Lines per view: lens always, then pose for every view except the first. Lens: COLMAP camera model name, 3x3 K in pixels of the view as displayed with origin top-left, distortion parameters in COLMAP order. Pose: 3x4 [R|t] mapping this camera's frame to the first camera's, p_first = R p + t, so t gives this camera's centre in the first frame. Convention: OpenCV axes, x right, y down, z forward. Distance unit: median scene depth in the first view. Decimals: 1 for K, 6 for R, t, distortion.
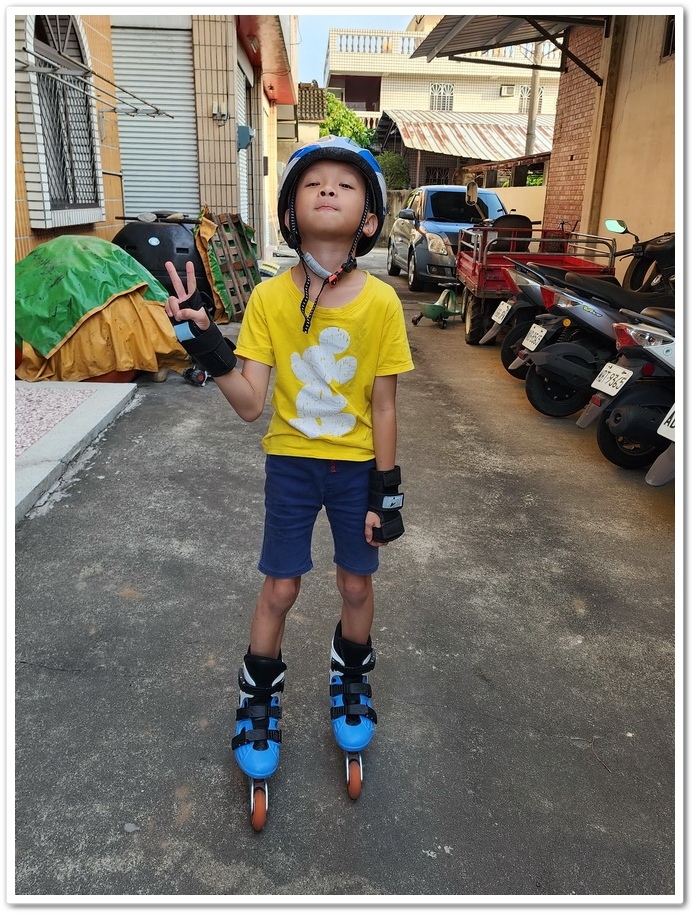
lens RADIAL K [[727.6, 0, 346.5], [0, 727.6, 440.4], [0, 0, 1]] dist [0.076129, -0.057735]
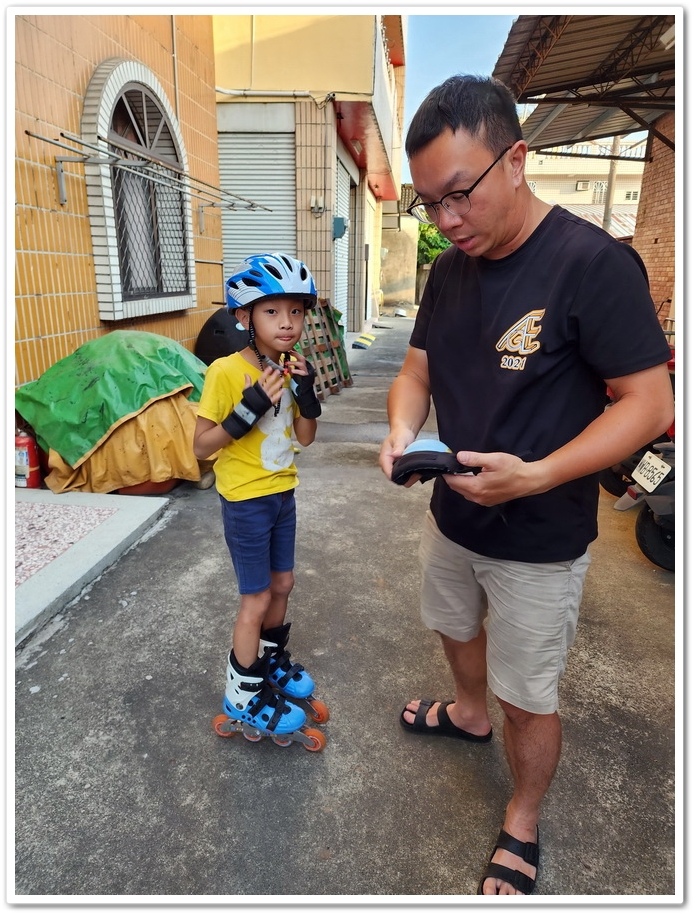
lens RADIAL K [[595.8, 0, 351.1], [0, 595.8, 438.6], [0, 0, 1]] dist [0.087760, -0.077200]
pose [[0.989464, 0.035081, -0.140465, 0.023577], [-0.042535, 0.997822, -0.050421, -0.091415], [0.138391, 0.055865, 0.988801, 0.228032]]
